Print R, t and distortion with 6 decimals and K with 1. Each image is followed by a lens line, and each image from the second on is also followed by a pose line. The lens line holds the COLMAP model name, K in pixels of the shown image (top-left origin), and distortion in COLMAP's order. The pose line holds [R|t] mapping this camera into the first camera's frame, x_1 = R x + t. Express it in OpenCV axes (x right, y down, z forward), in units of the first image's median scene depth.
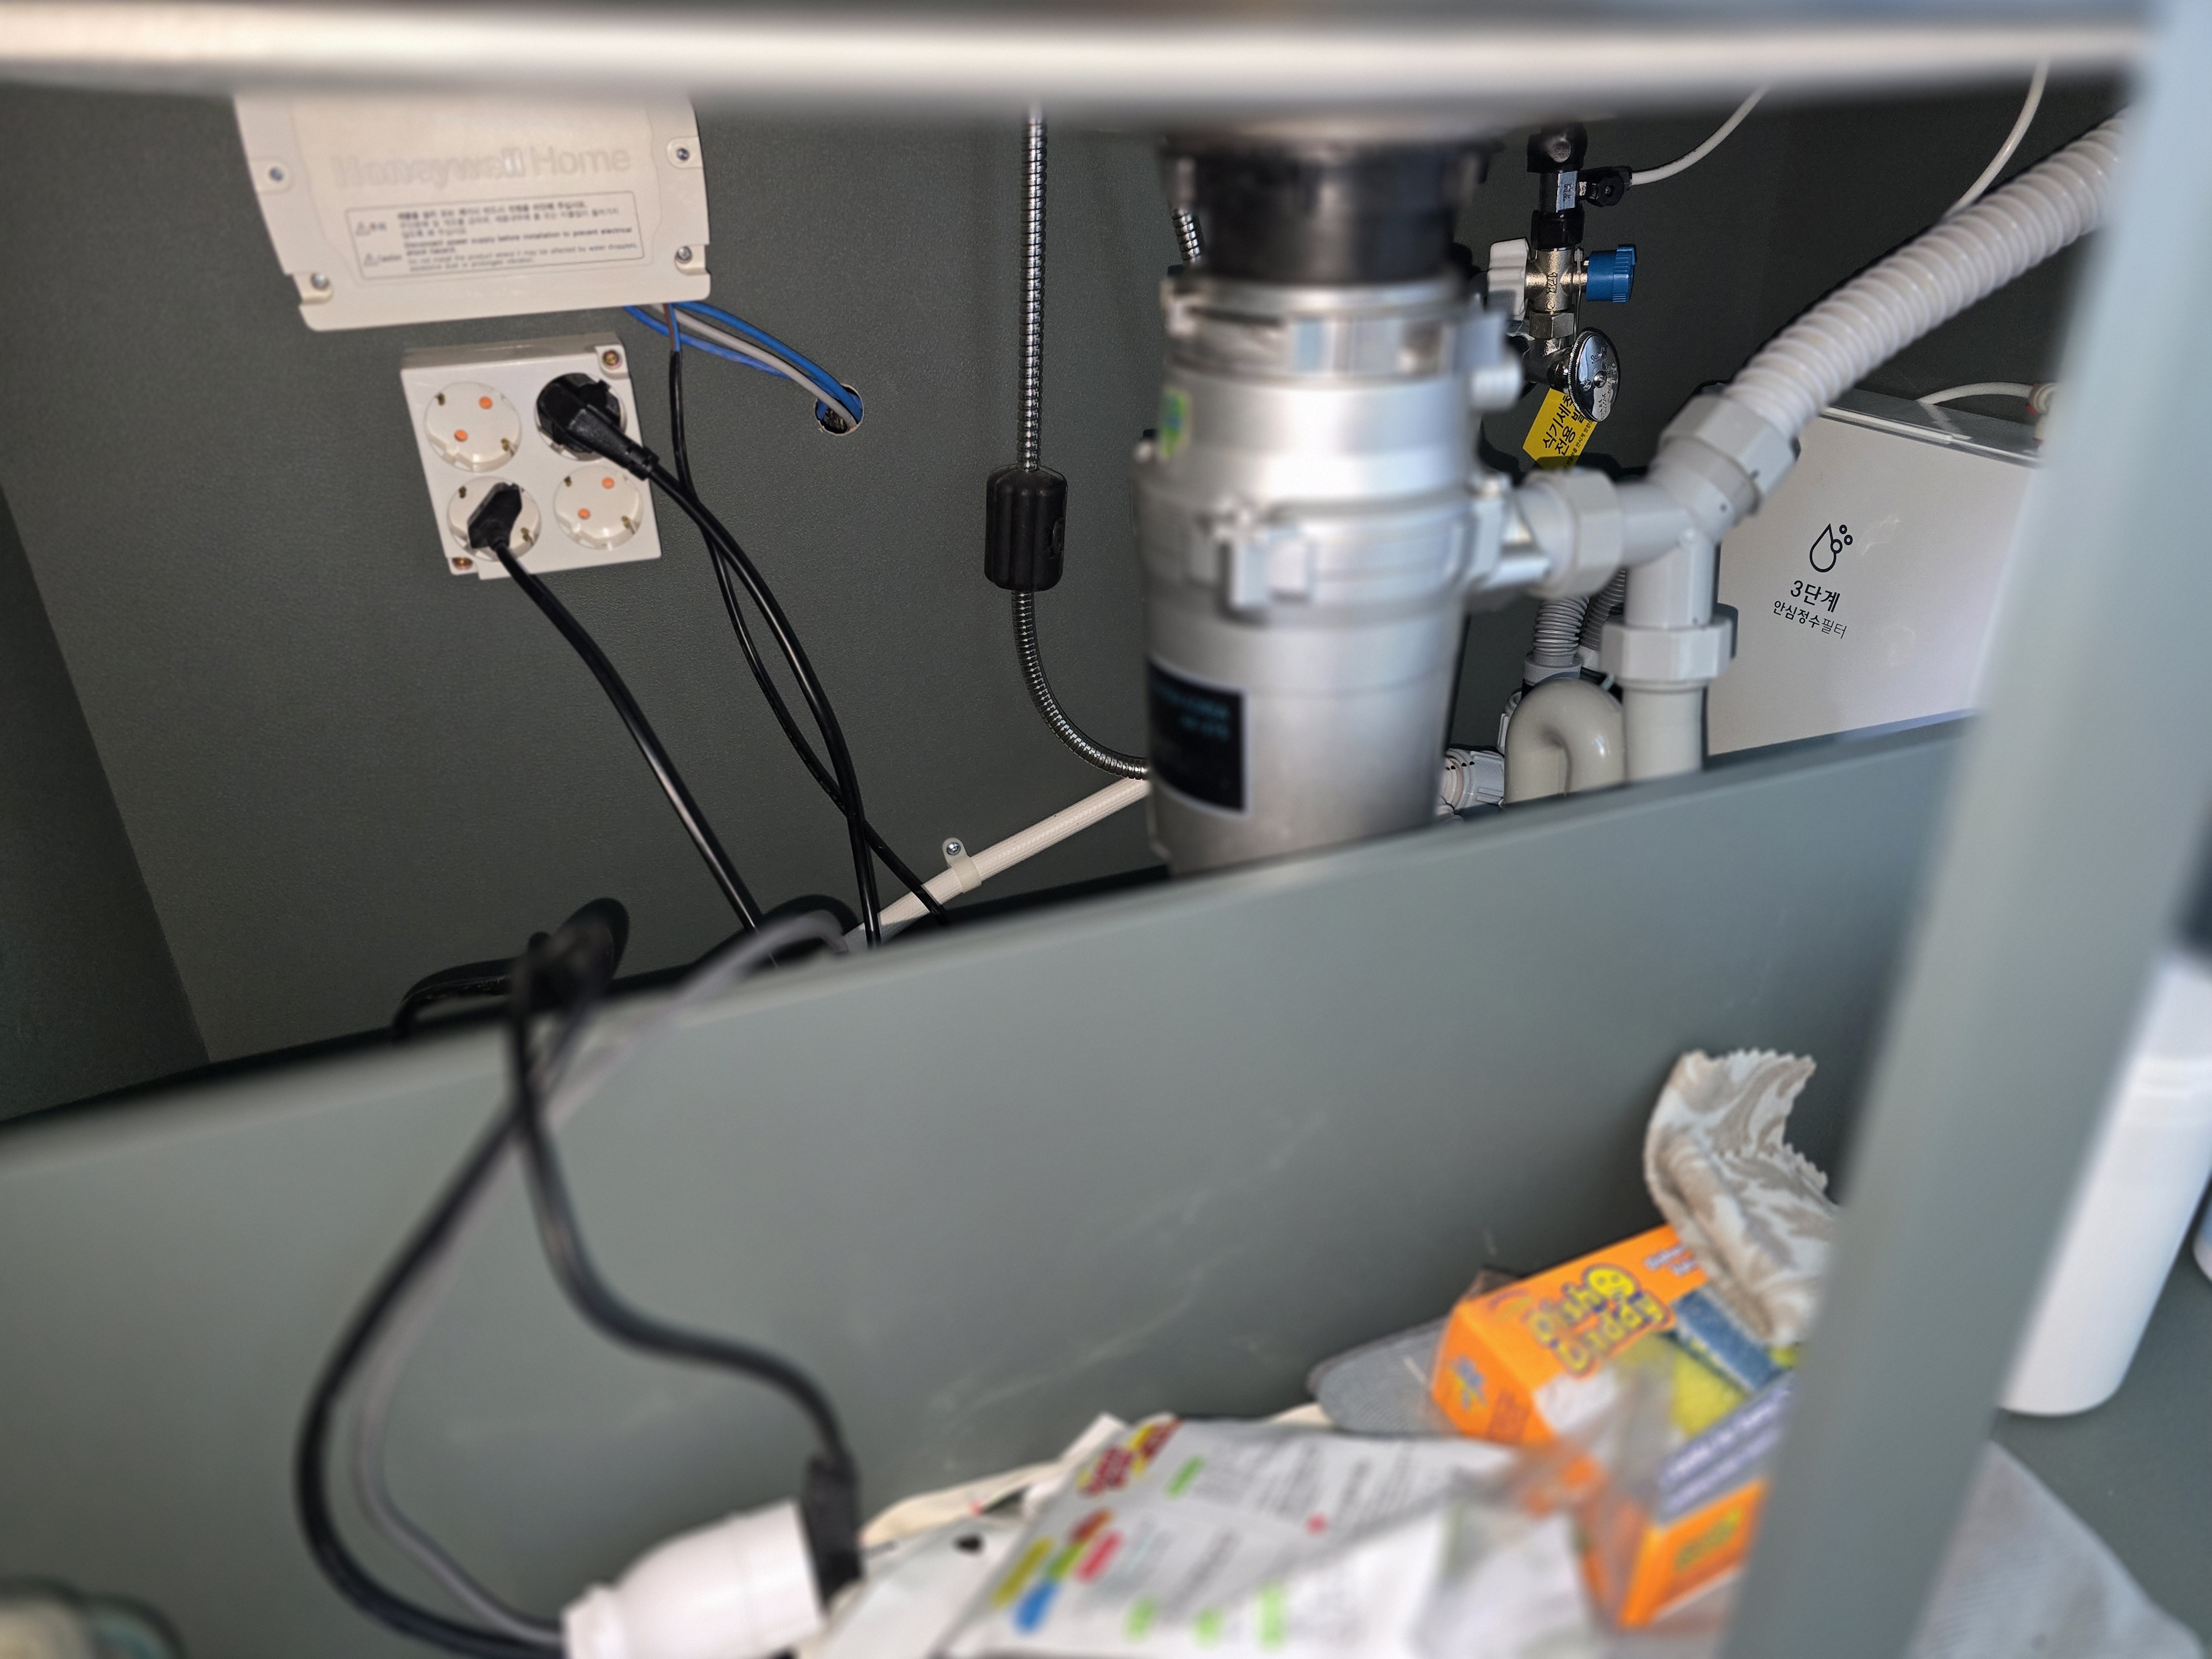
lens RADIAL K [[1516.3, 0, 1088.1], [0, 1516.3, 844.1], [0, 0, 1]] dist [-0.003492, -0.015339]
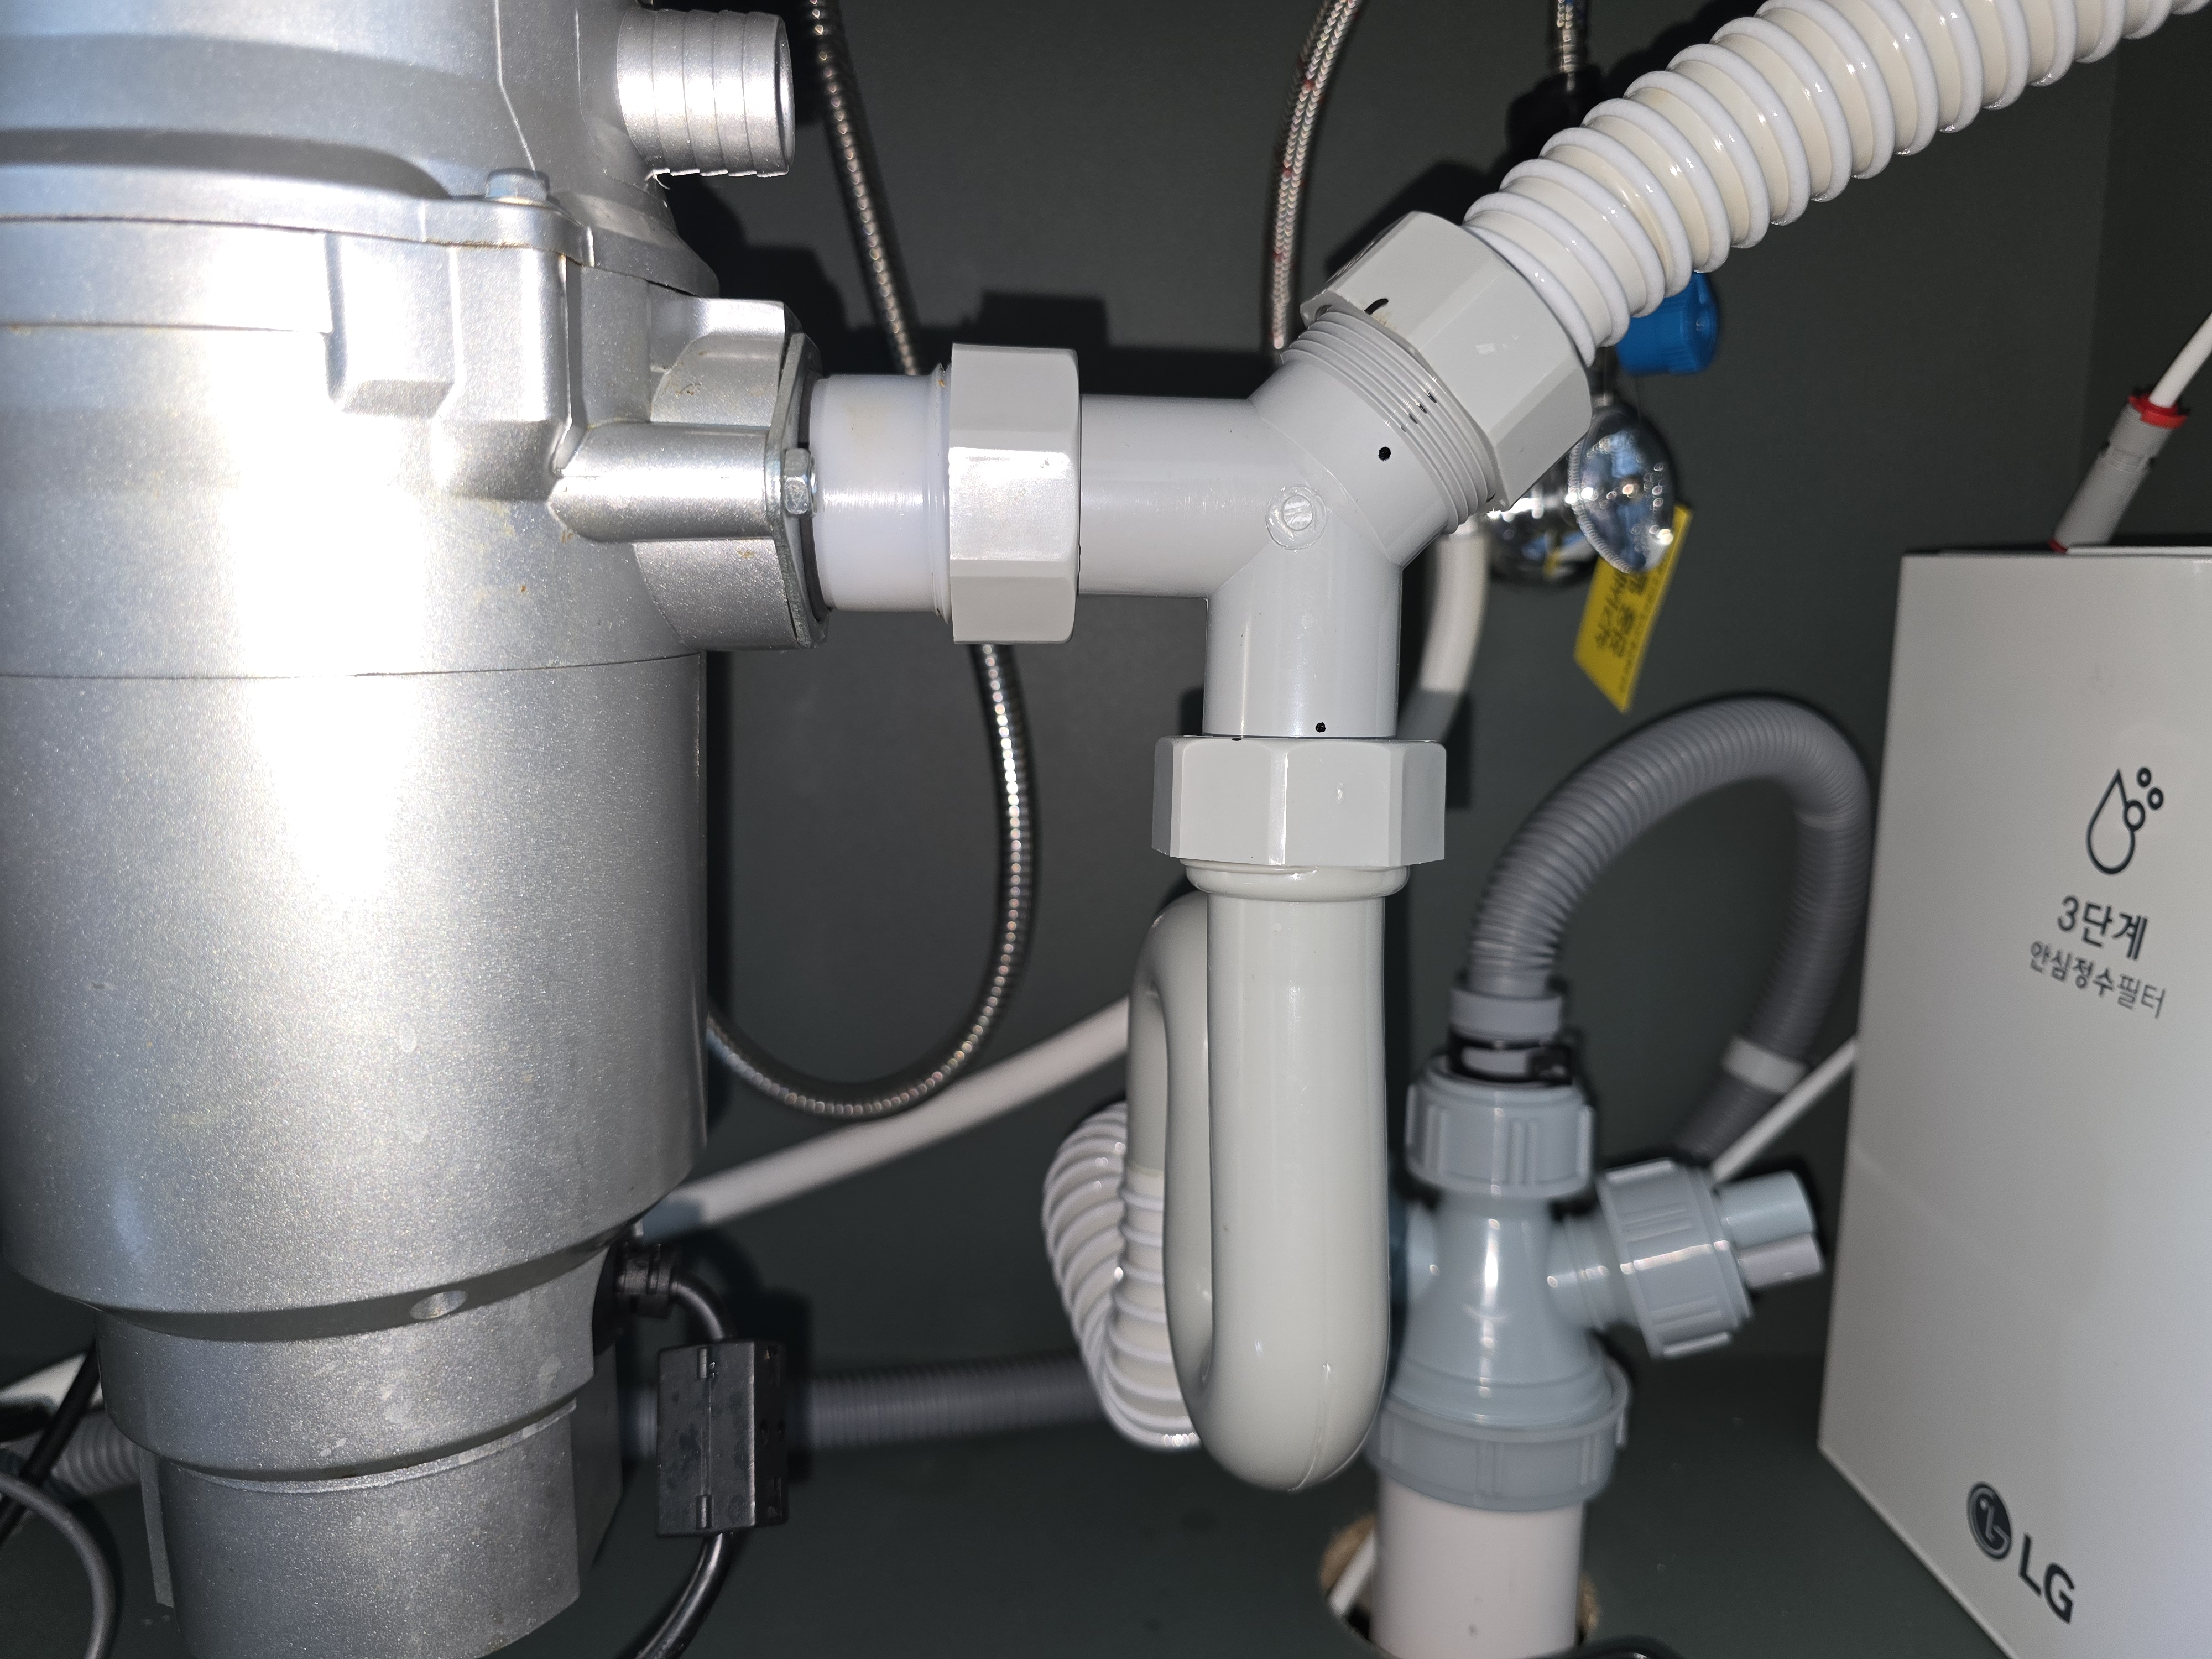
lens RADIAL K [[1516.3, 0, 1121.2], [0, 1516.3, 809.3], [0, 0, 1]] dist [-0.003492, -0.015339]
pose [[0.937996, 0.084427, -0.336209, 0.429894], [-0.186500, 0.940465, -0.284156, -0.012633], [0.292202, 0.329239, 0.897897, 0.593961]]
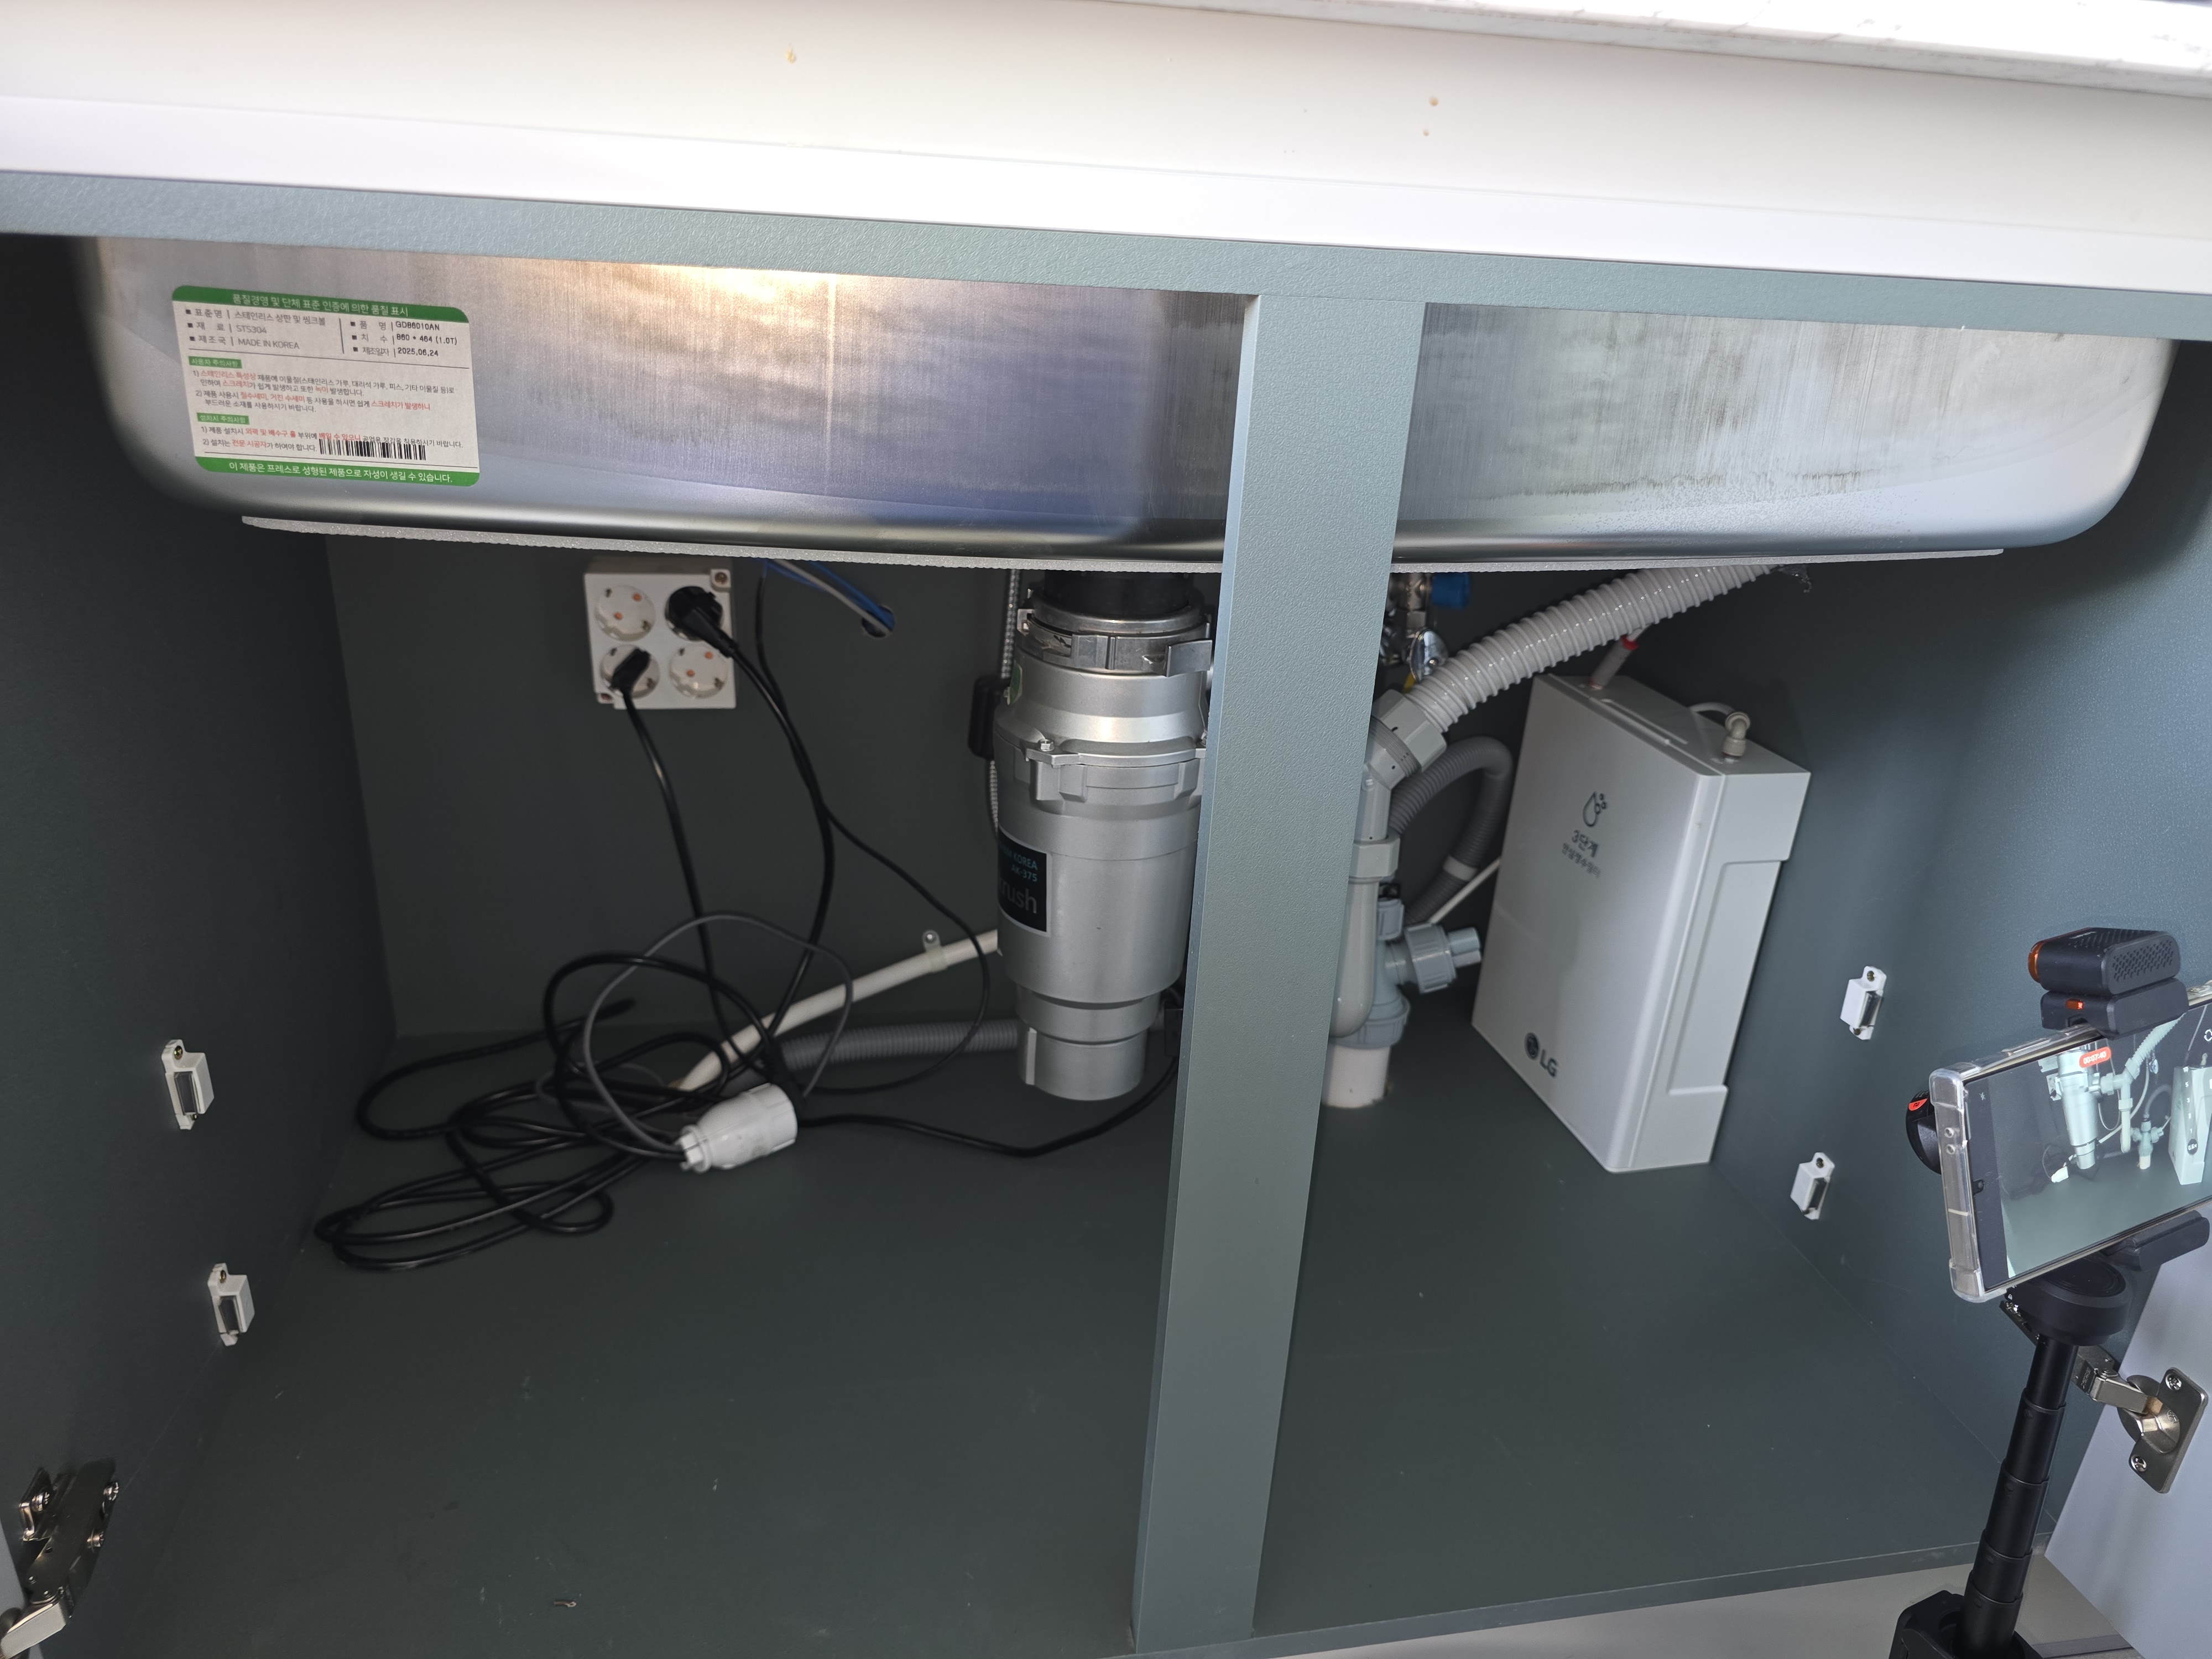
lens RADIAL K [[1516.3, 0, 1088.1], [0, 1516.3, 820.9], [0, 0, 1]] dist [-0.003492, -0.015339]
pose [[0.982128, 0.138969, -0.126936, 0.270593], [-0.150968, 0.984401, -0.090350, 0.000706], [0.112400, 0.107898, 0.987788, -0.428230]]
